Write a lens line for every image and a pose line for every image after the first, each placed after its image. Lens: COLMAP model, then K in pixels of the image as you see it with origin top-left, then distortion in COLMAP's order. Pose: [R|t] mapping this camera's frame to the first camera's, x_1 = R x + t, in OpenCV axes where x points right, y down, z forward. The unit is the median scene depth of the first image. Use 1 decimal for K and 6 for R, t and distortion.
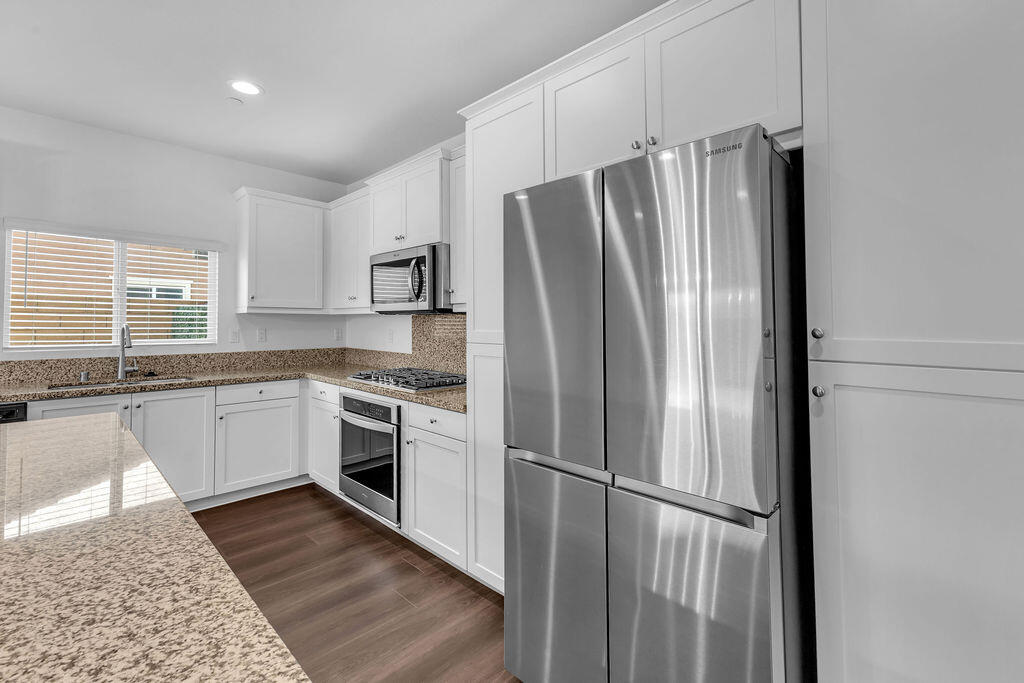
lens RADIAL K [[445.8, 0, 515.2], [0, 445.8, 329.9], [0, 0, 1]] dist [0.006508, -0.000203]
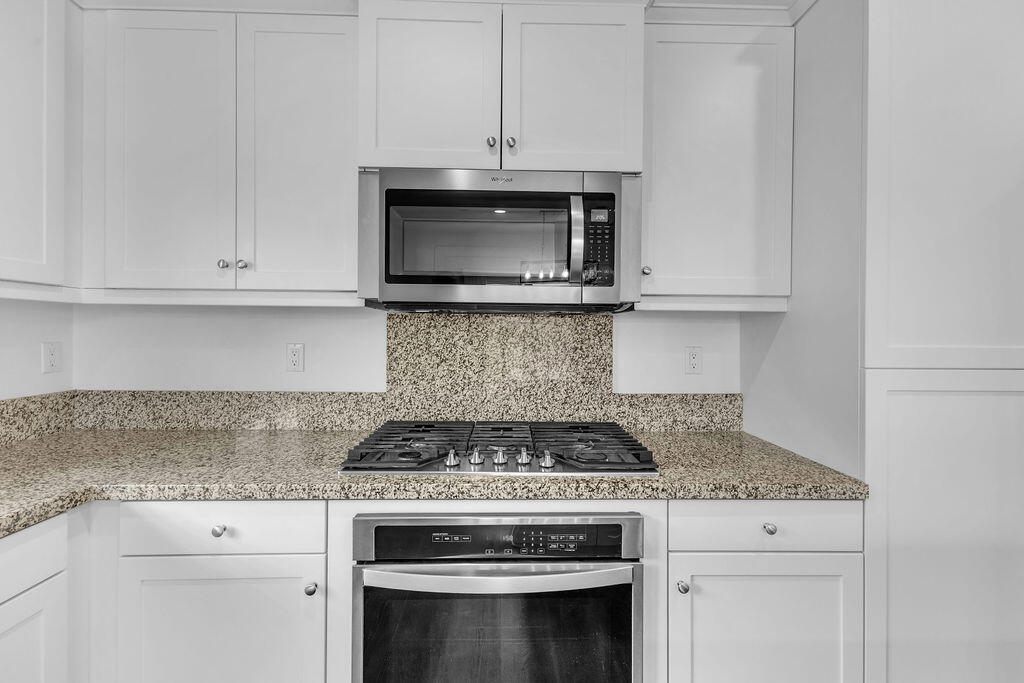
lens RADIAL K [[445.8, 0, 515.2], [0, 445.8, 329.9], [0, 0, 1]] dist [0.006508, -0.000203]
pose [[0.697904, 0.002655, 0.716186, -0.492869], [0.004919, 0.999952, -0.008500, -0.009882], [-0.716174, 0.009456, 0.697858, 0.563675]]
